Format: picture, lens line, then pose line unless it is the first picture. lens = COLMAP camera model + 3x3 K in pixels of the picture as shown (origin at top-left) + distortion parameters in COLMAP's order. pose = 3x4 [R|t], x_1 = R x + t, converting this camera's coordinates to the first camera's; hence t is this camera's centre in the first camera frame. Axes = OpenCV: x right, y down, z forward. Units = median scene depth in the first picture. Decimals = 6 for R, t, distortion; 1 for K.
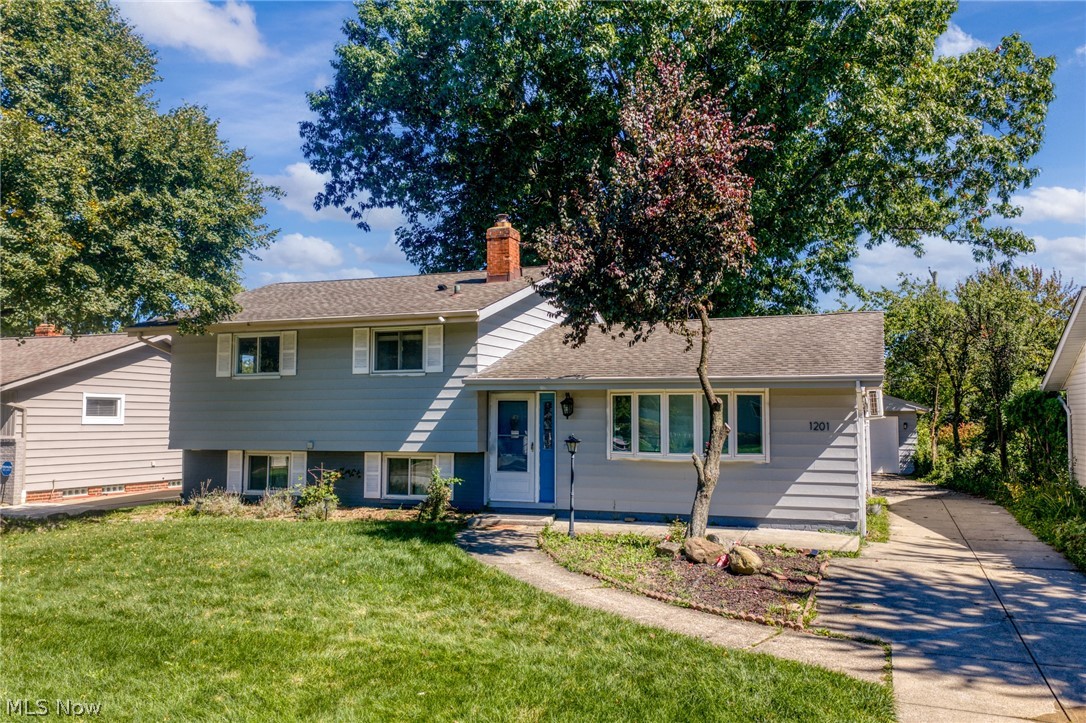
lens RADIAL K [[901.4, 0, 548.1], [0, 901.4, 354.5], [0, 0, 1]] dist [0.058851, -0.094880]
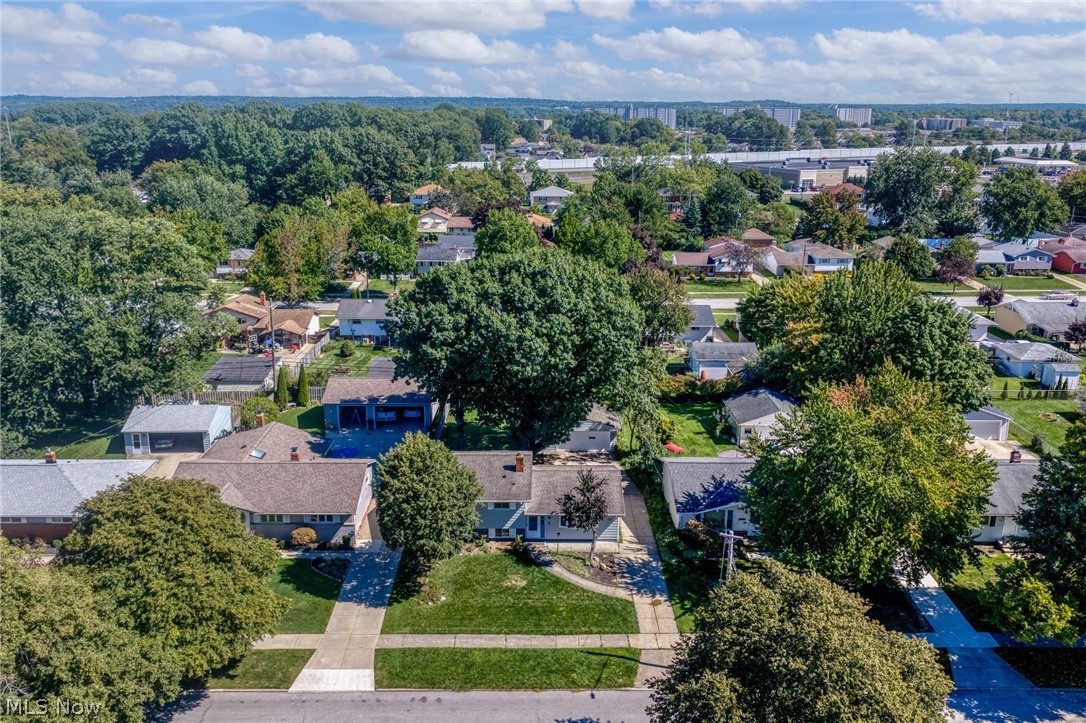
lens RADIAL K [[901.4, 0, 548.1], [0, 901.4, 354.5], [0, 0, 1]] dist [0.058851, -0.094880]
pose [[0.933814, -0.093484, 0.345330, -1.264271], [-0.025986, 0.944983, 0.326085, -1.873898], [-0.356814, -0.313477, 0.880009, -2.220829]]
